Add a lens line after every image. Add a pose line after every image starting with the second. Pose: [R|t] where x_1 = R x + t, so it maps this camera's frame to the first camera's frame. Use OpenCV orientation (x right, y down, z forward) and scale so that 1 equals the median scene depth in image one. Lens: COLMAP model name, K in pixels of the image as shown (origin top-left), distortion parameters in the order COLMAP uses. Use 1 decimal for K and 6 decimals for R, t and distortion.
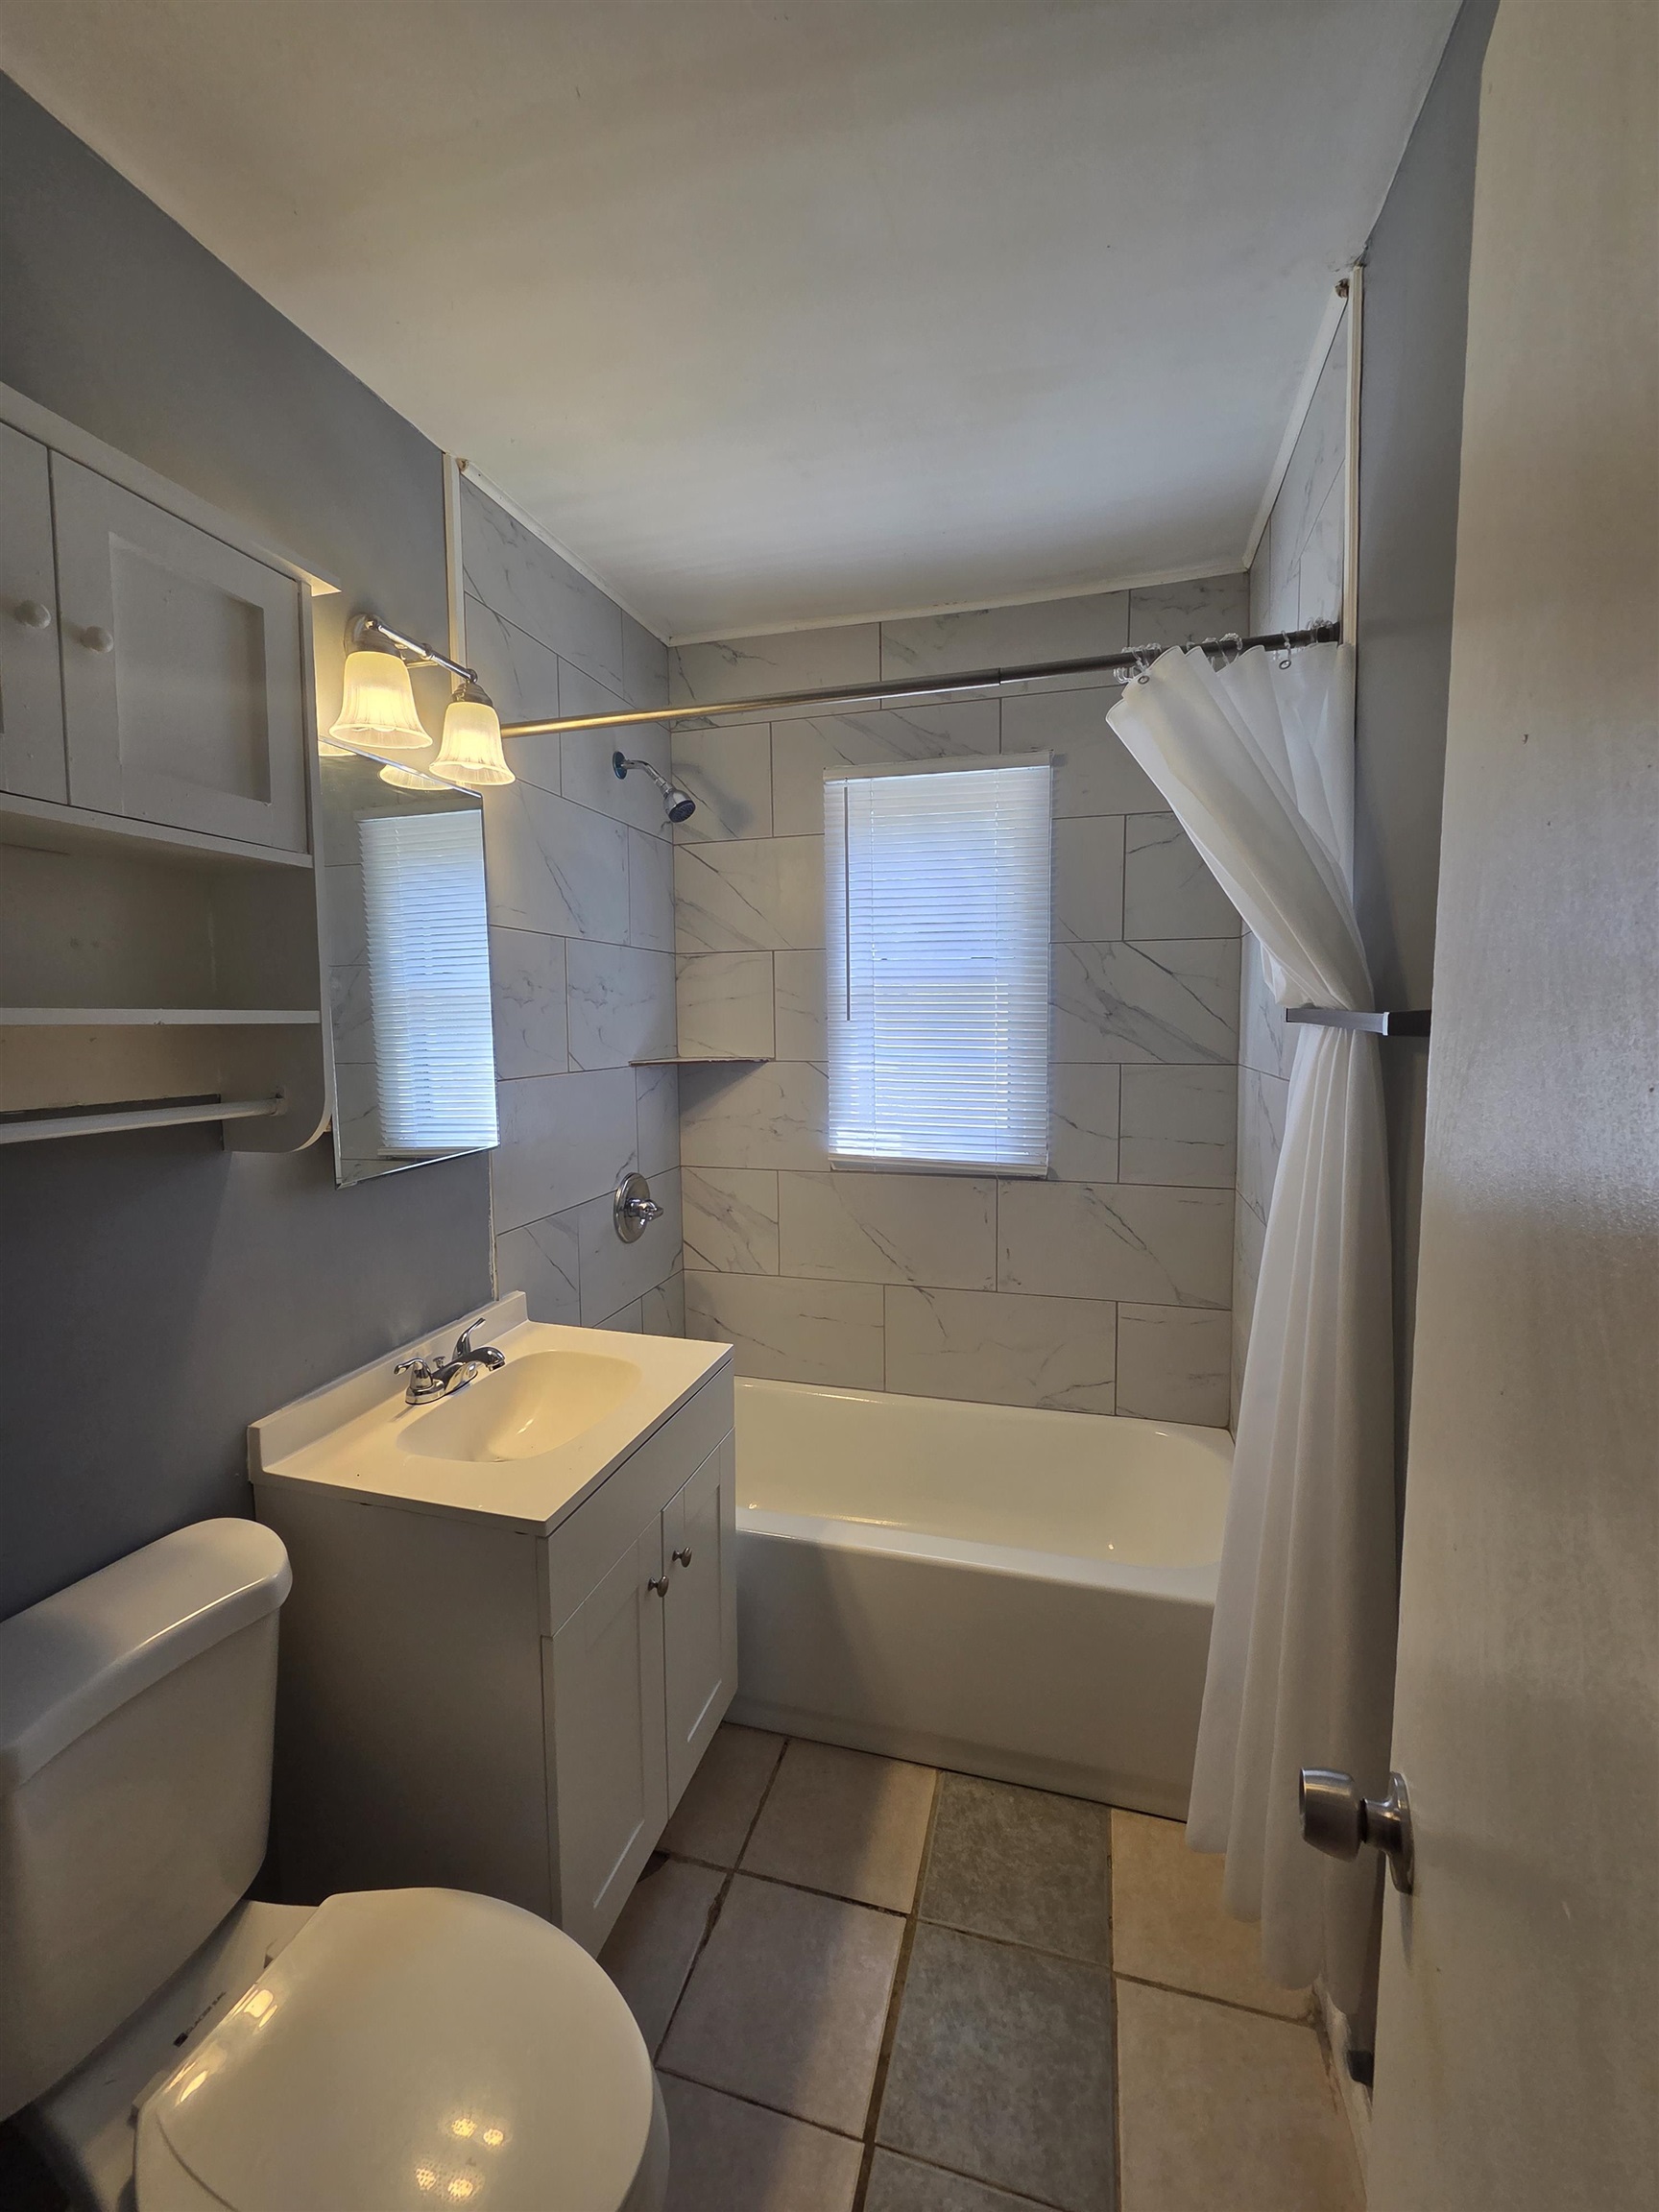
lens RADIAL K [[912.3, 0, 827.1], [0, 912.3, 1095.4], [0, 0, 1]] dist [0.001247, -0.001811]
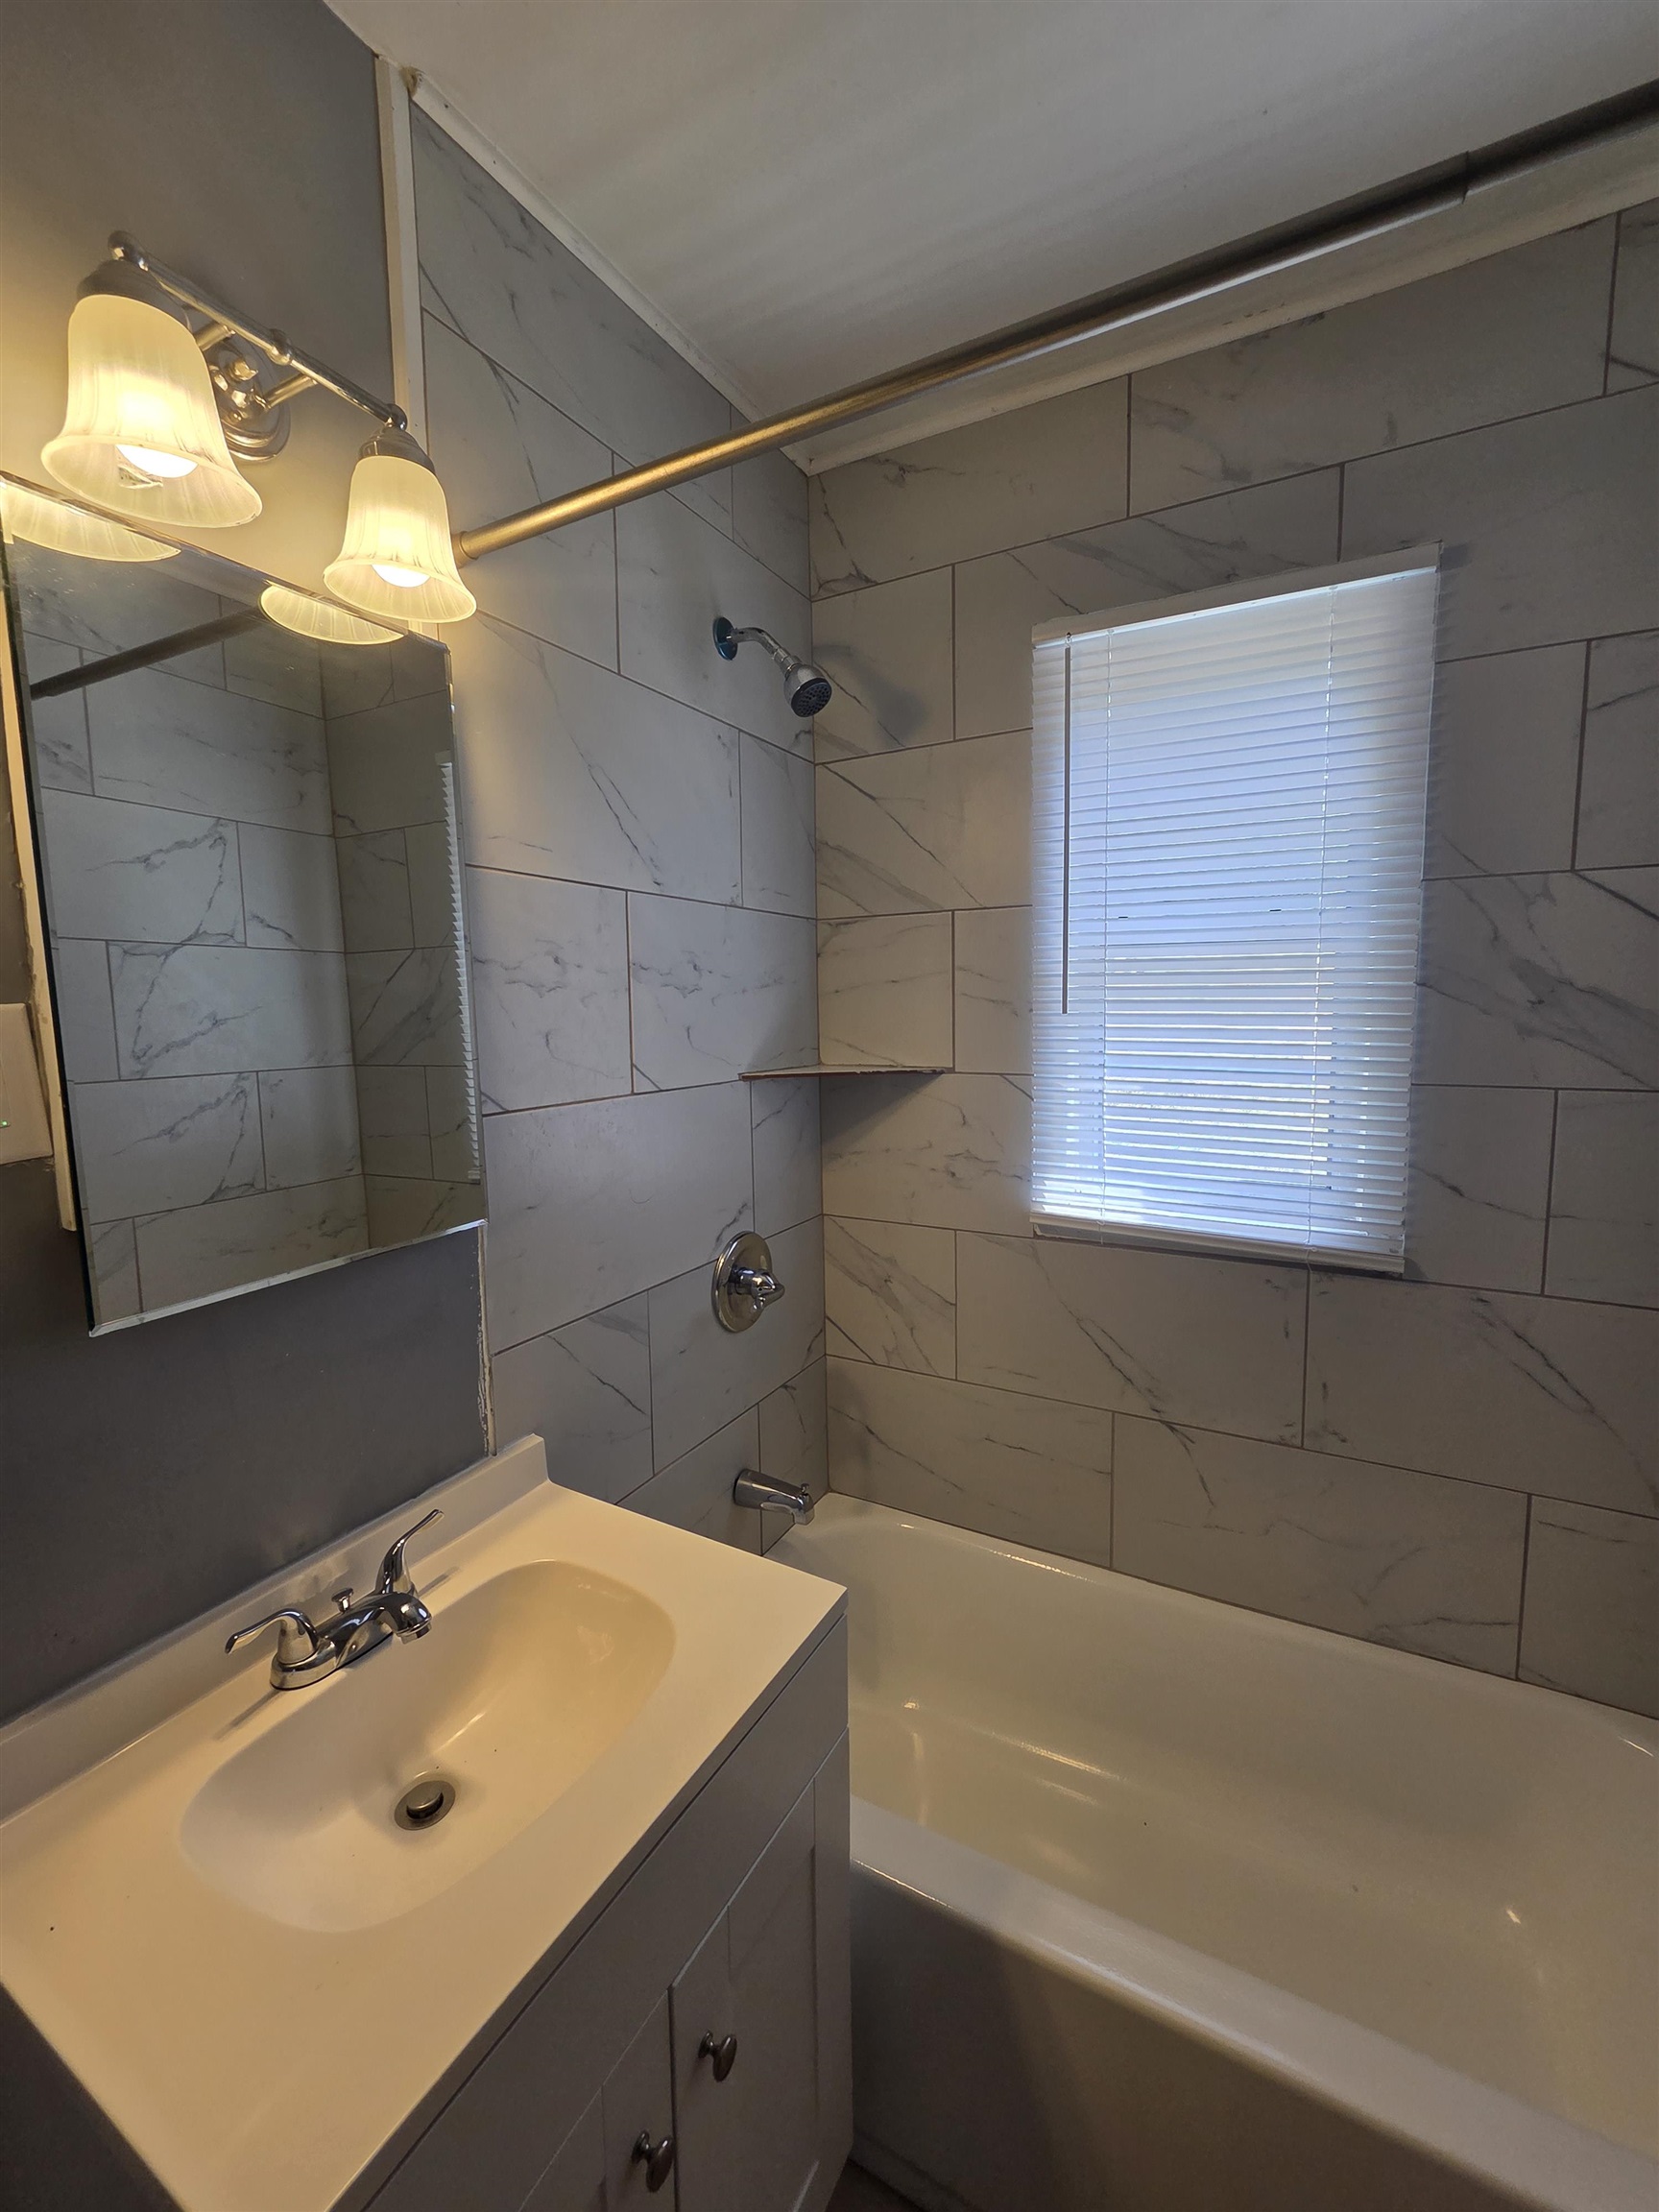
lens RADIAL K [[912.3, 0, 834.9], [0, 912.3, 1099.4], [0, 0, 1]] dist [0.001247, -0.001811]
pose [[0.975543, 0.017774, -0.219087, 0.007066], [-0.013502, 0.999689, 0.020980, -0.033783], [0.219392, -0.017509, 0.975480, 0.343939]]
